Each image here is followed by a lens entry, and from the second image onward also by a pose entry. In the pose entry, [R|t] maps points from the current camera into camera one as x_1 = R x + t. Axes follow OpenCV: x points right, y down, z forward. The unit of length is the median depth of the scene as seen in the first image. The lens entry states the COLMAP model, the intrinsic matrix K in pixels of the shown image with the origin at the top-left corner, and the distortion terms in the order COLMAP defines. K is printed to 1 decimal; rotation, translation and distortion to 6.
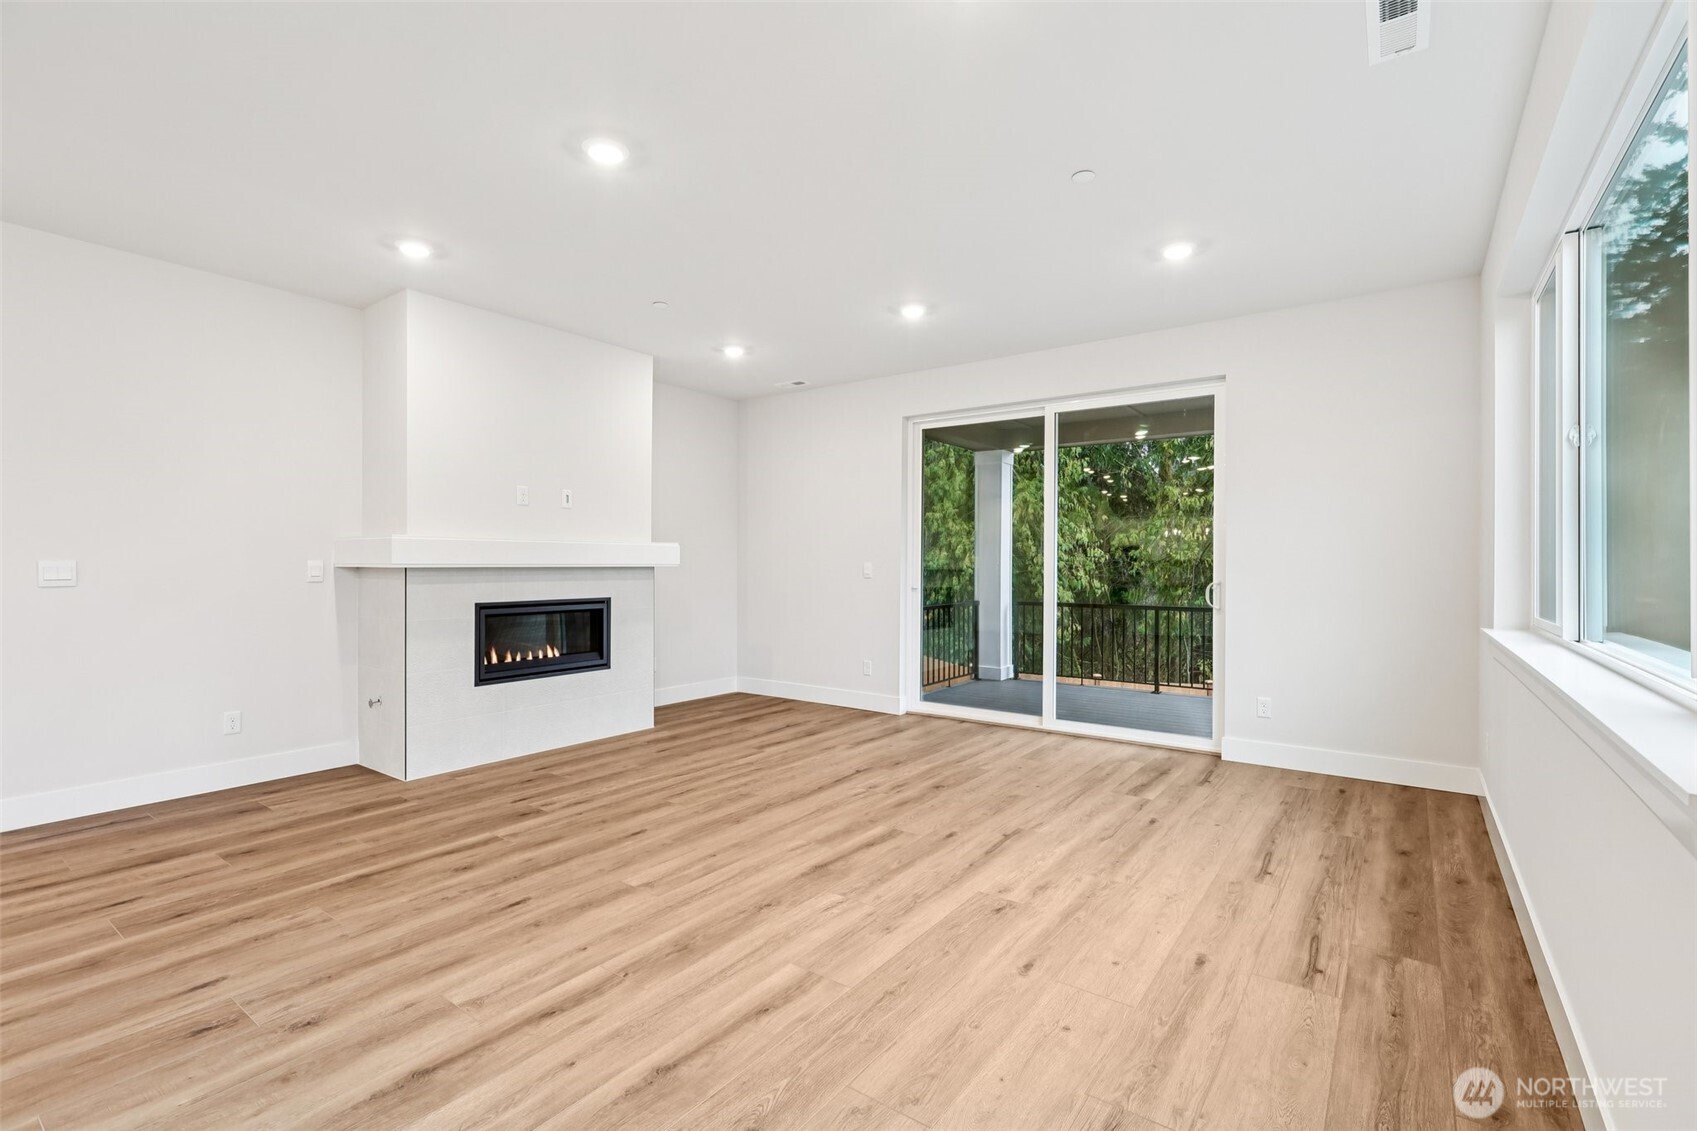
lens RADIAL K [[757.0, 0, 853.9], [0, 757.0, 565.0], [0, 0, 1]] dist [0.002565, 0.001109]
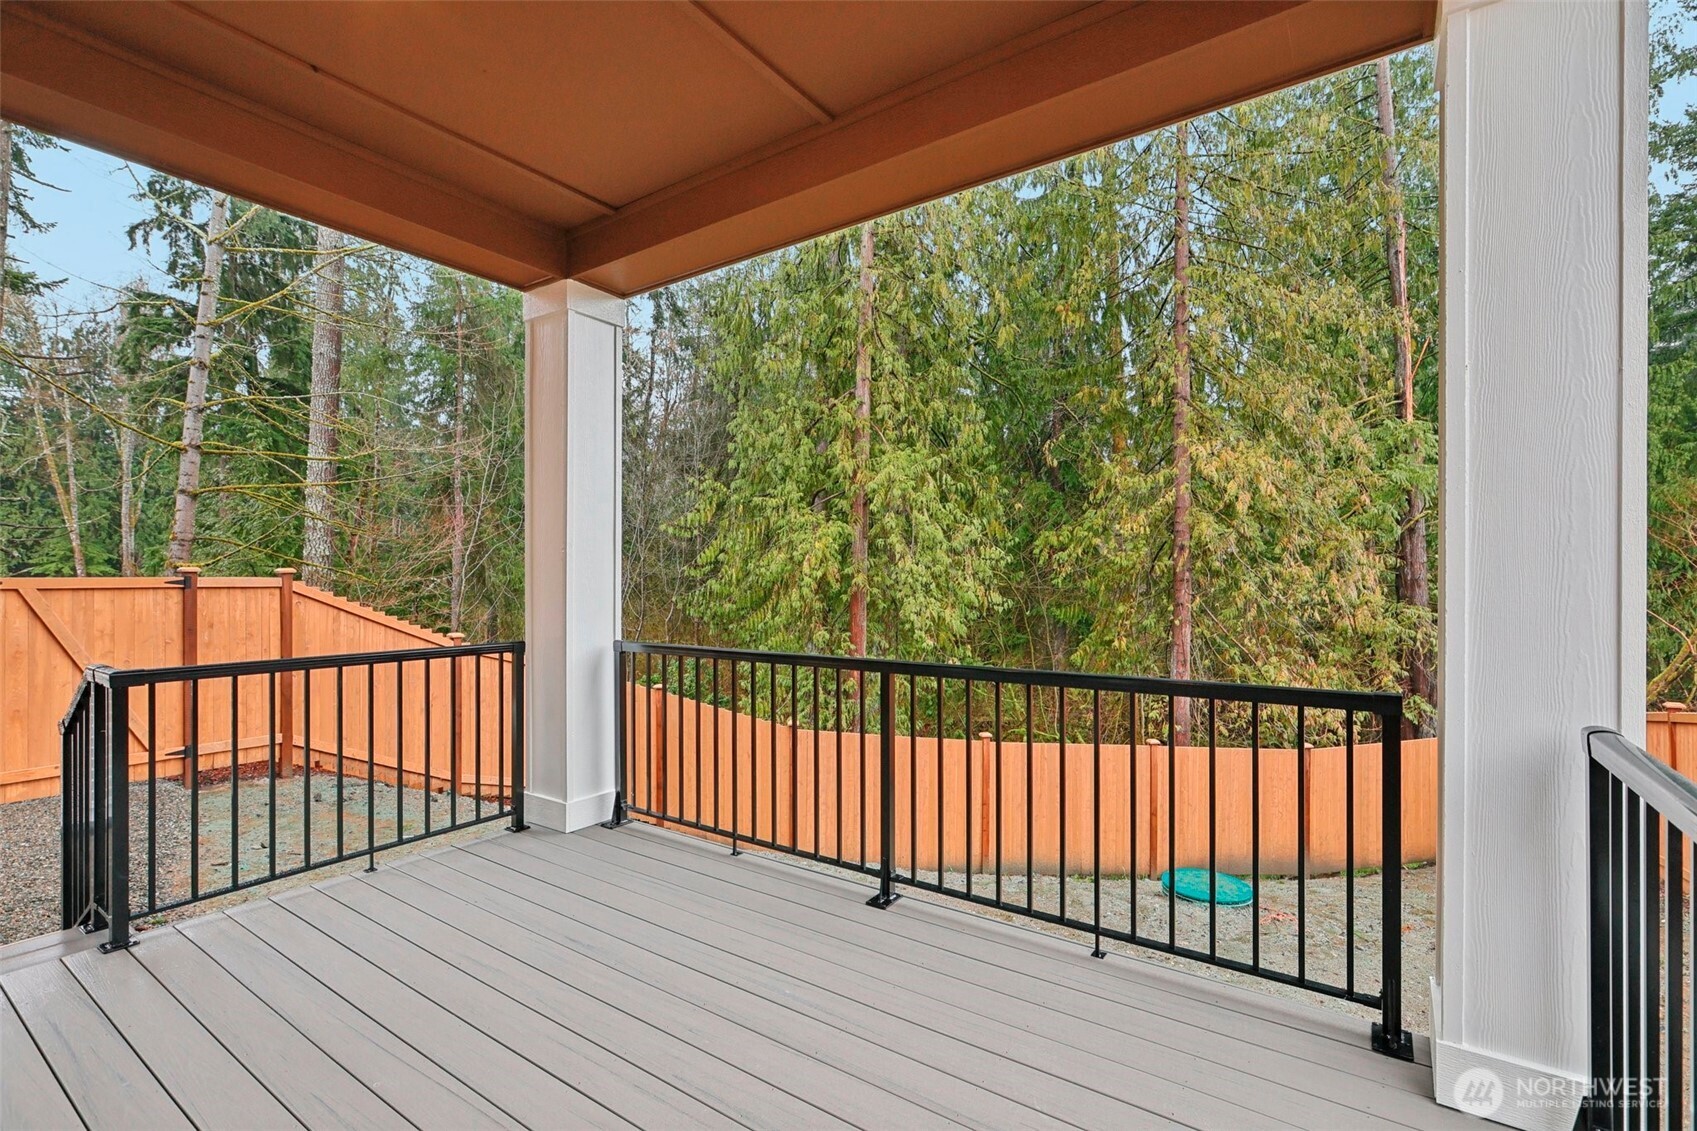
lens RADIAL K [[757.0, 0, 851.2], [0, 757.0, 574.4], [0, 0, 1]] dist [0.002565, 0.001109]
pose [[0.999965, -0.004501, 0.006993, 0.178690], [0.004549, 0.999967, -0.006777, 0.007211], [-0.006962, 0.006809, 0.999953, 0.298567]]
